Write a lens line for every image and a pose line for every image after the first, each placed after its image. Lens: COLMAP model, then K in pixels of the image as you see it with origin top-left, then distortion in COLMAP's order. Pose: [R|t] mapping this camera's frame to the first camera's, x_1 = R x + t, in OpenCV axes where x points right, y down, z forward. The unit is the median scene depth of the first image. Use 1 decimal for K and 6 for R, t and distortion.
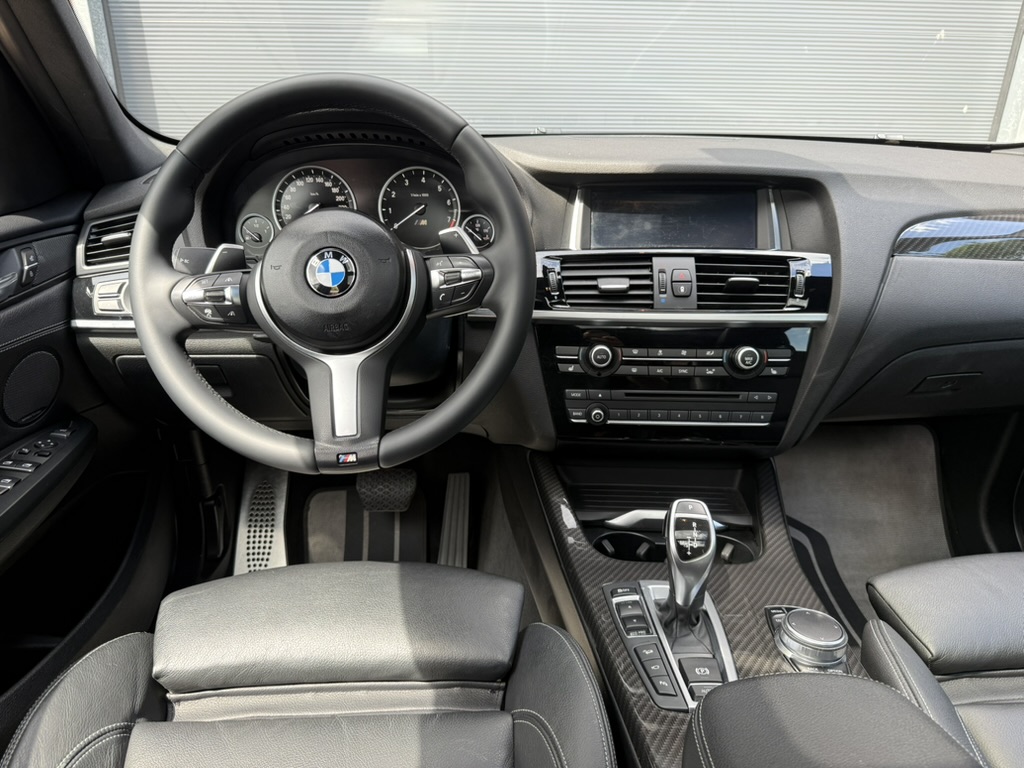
lens RADIAL K [[692.1, 0, 512.0], [0, 692.1, 384.0], [0, 0, 1]] dist [0.004629, -0.001296]
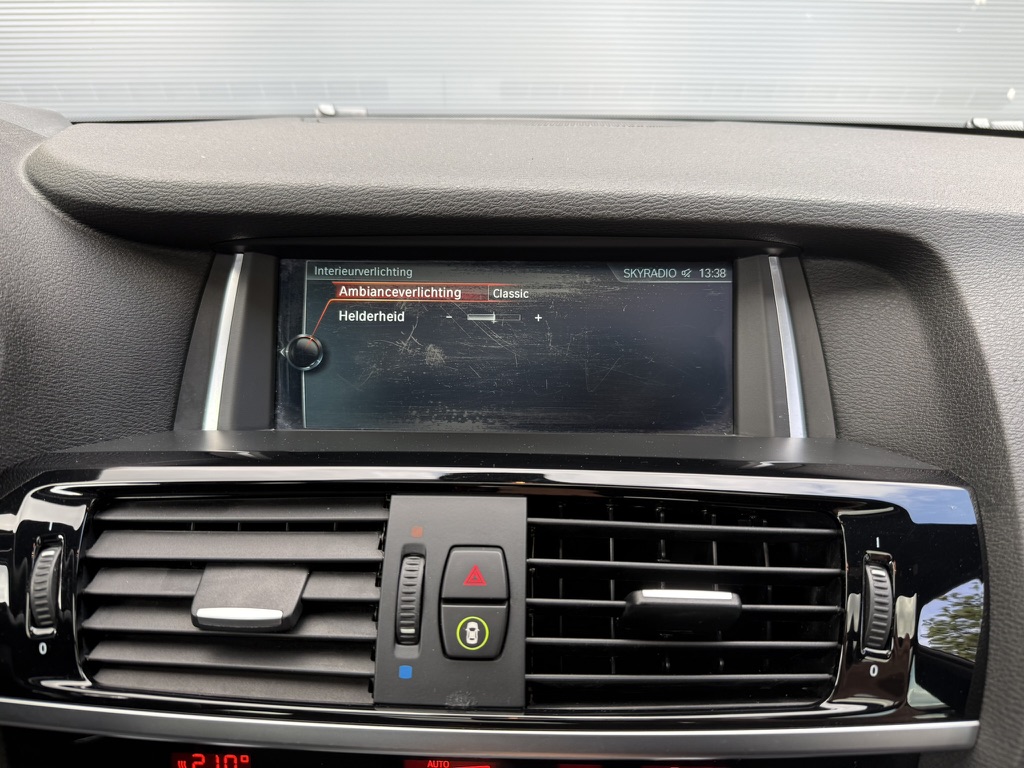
lens RADIAL K [[775.4, 0, 512.0], [0, 775.4, 384.0], [0, 0, 1]] dist [0.009404, -0.043786]
pose [[0.999249, -0.003568, 0.038587, 0.243810], [0.004600, 0.999633, -0.026711, -0.222757], [-0.038477, 0.026869, 0.998898, 0.665207]]
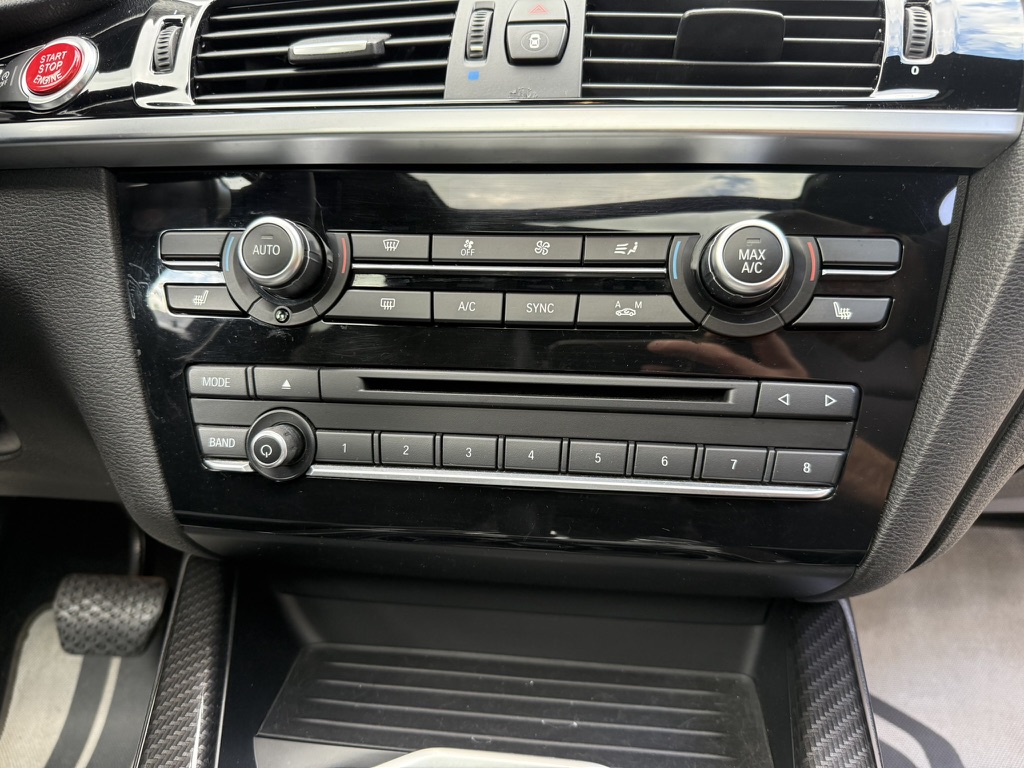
lens RADIAL K [[775.4, 0, 512.0], [0, 775.4, 384.0], [0, 0, 1]] dist [0.009404, -0.043786]
pose [[0.998400, 0.024383, -0.051015, 0.250485], [-0.030193, 0.992741, -0.116417, 0.054744], [0.047806, 0.117772, 0.991889, 0.657474]]
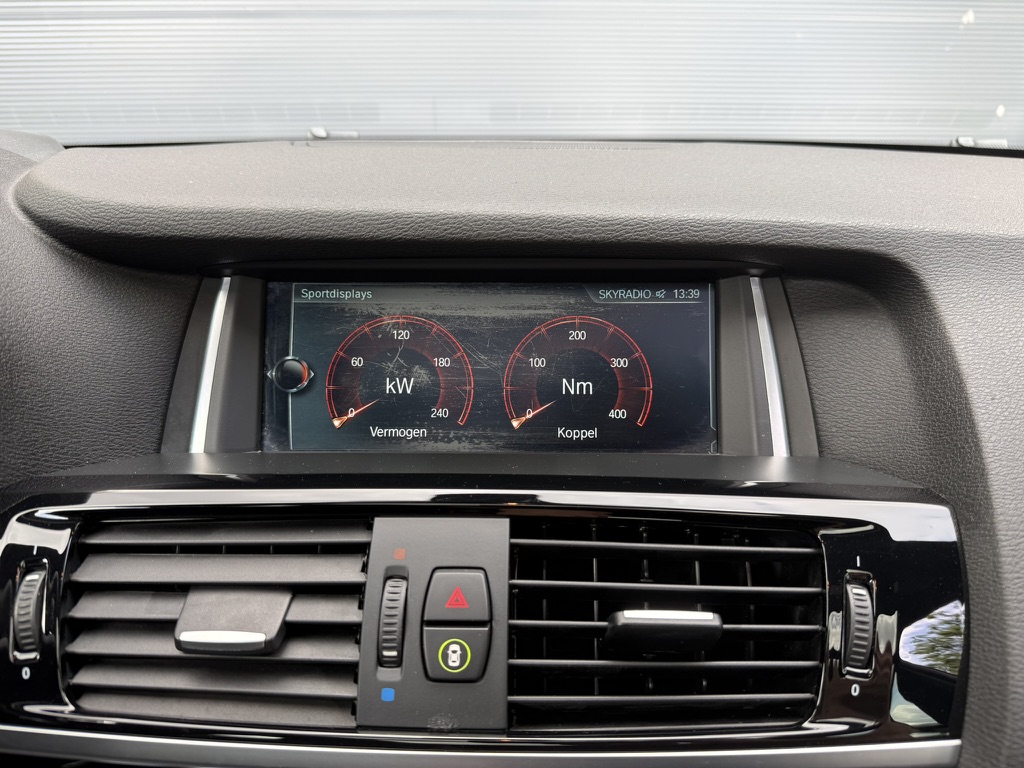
lens RADIAL K [[775.4, 0, 512.0], [0, 775.4, 384.0], [0, 0, 1]] dist [0.009404, -0.043786]
pose [[0.999084, -0.008932, 0.041839, 0.250507], [0.010963, 0.998760, -0.048563, -0.224676], [-0.041353, 0.048977, 0.997943, 0.661993]]
